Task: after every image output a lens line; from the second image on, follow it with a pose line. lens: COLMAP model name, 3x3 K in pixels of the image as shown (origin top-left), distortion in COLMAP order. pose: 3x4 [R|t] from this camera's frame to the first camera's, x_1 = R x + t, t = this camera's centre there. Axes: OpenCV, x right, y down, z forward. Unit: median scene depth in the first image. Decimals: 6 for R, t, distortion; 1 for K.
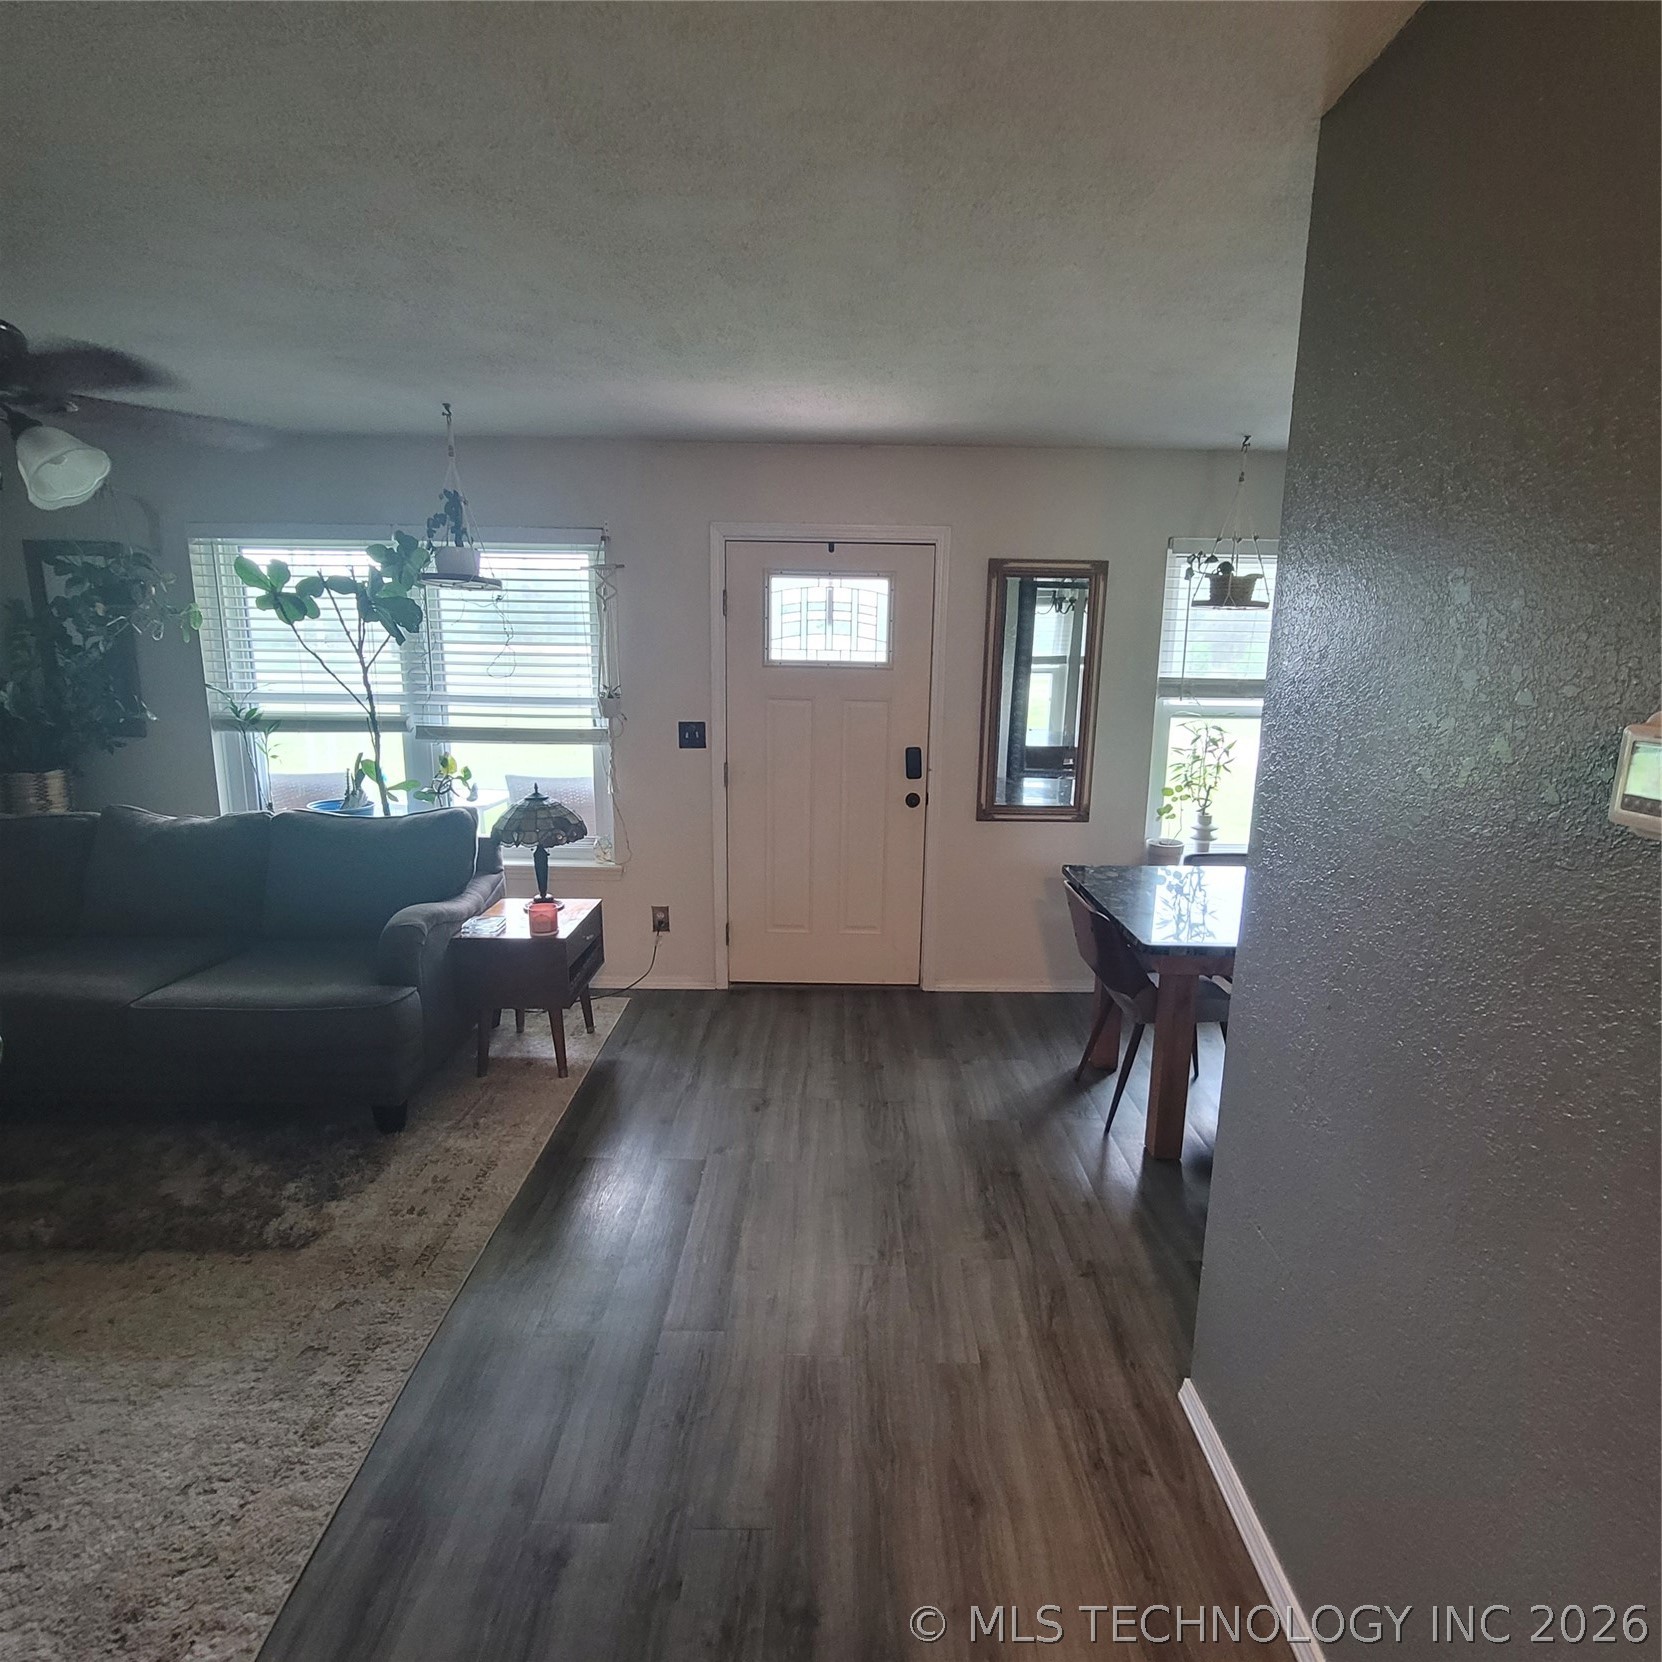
lens RADIAL K [[902.6, 0, 845.0], [0, 902.6, 828.6], [0, 0, 1]] dist [-0.003620, 0.001279]
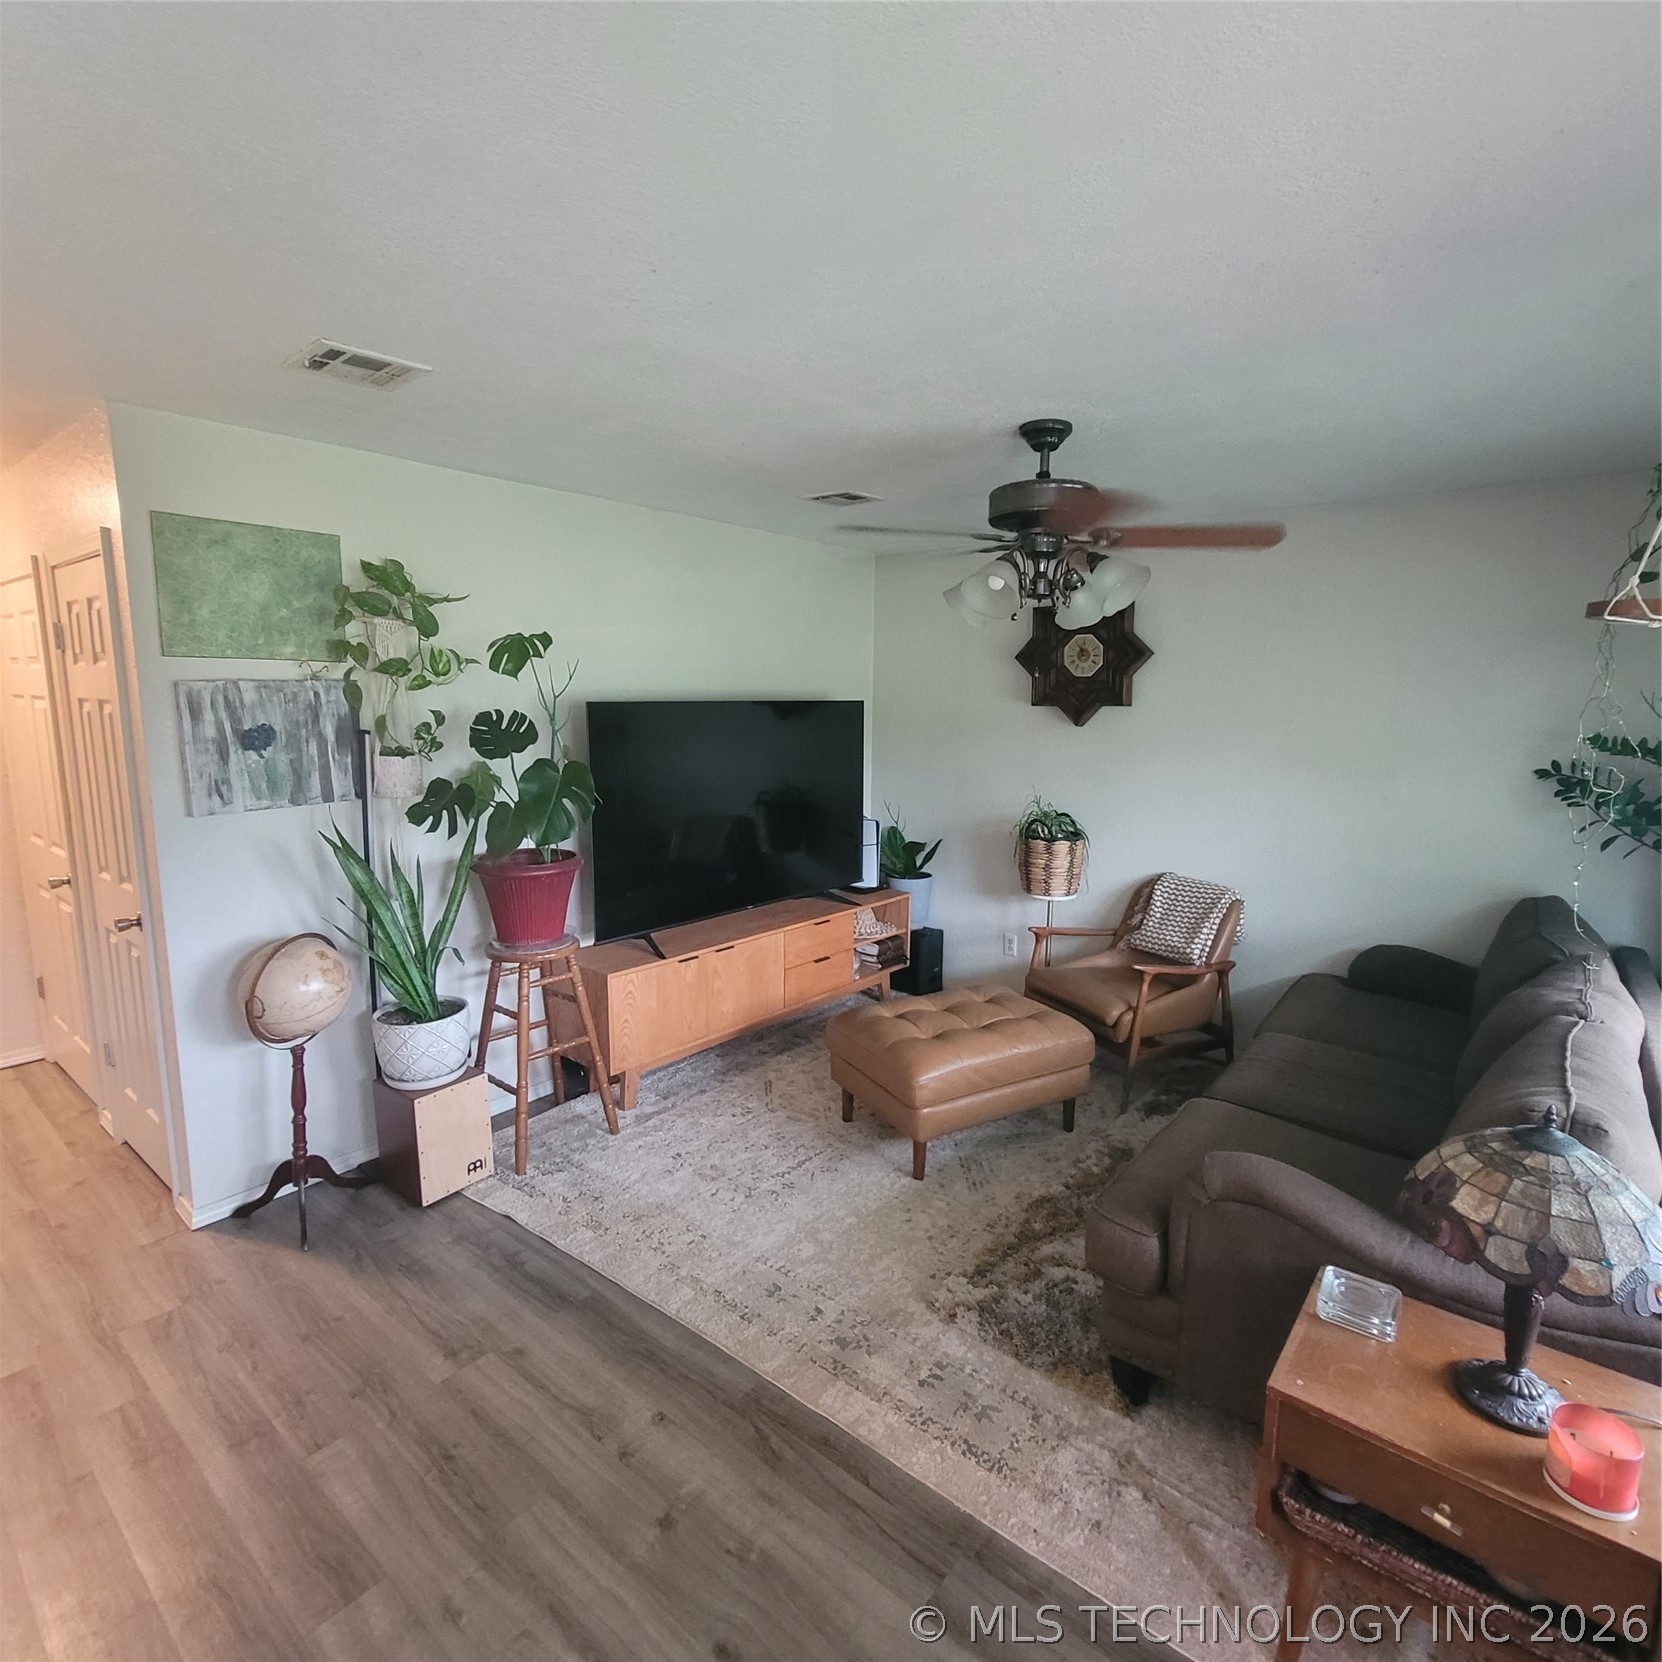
lens RADIAL K [[902.6, 0, 845.2], [0, 902.6, 832.3], [0, 0, 1]] dist [-0.003620, 0.001279]
pose [[-0.636029, 0.097430, -0.765490, 0.134222], [-0.169862, 0.949989, 0.262046, -0.205267], [0.752738, 0.296696, -0.587671, 0.915398]]
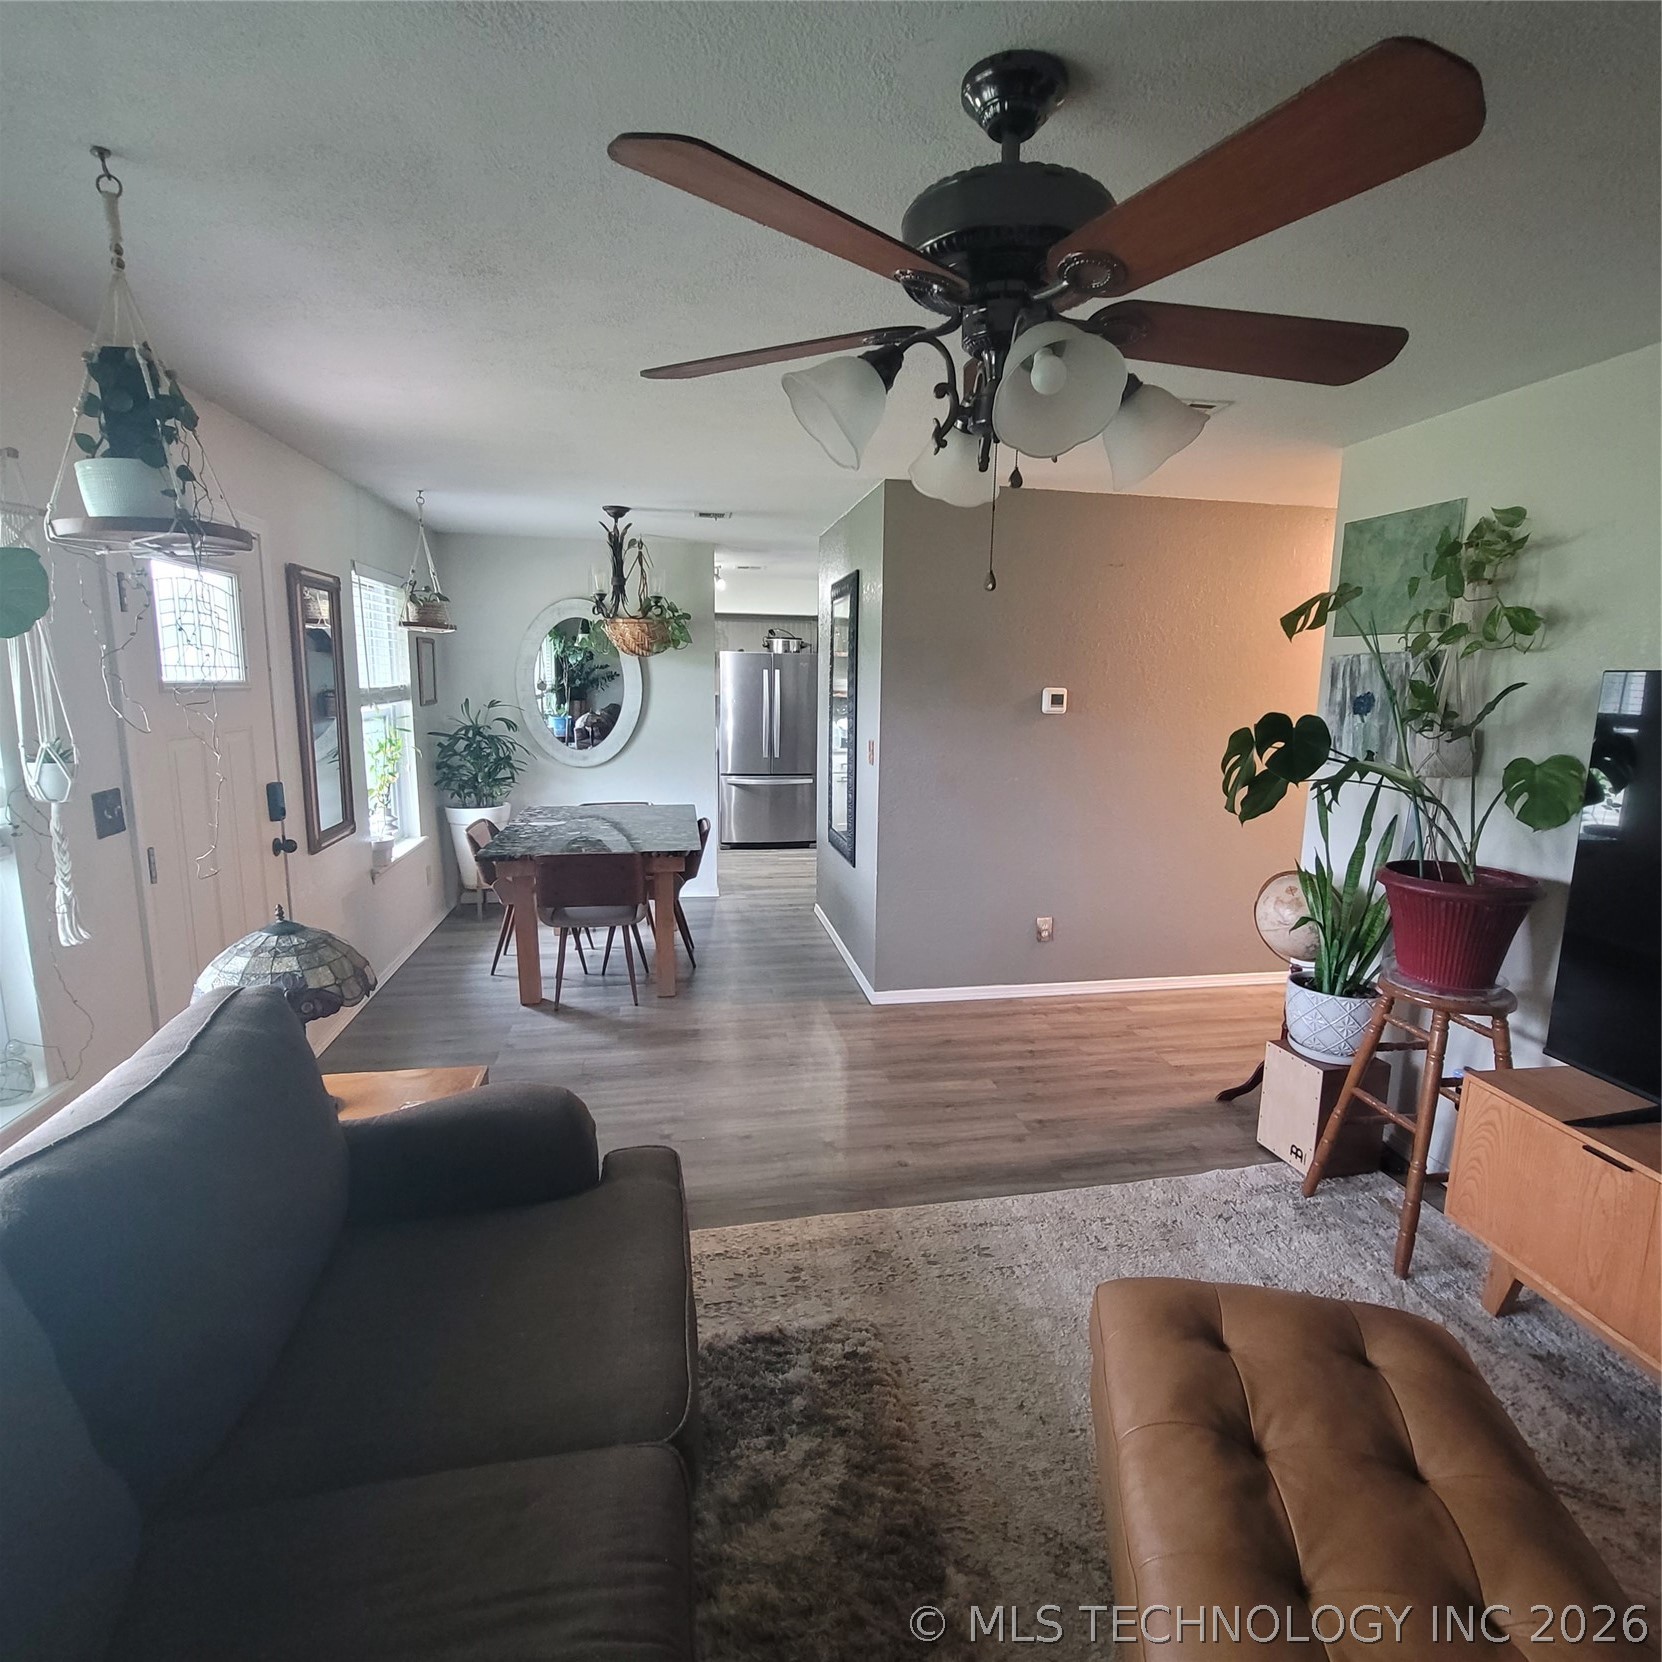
lens RADIAL K [[902.6, 0, 845.6], [0, 902.6, 828.6], [0, 0, 1]] dist [-0.003620, 0.001279]
pose [[-0.177698, -0.184319, 0.966669, -0.929371], [0.173241, 0.961102, 0.215104, -0.154831], [-0.968716, 0.205690, -0.138855, 0.697404]]
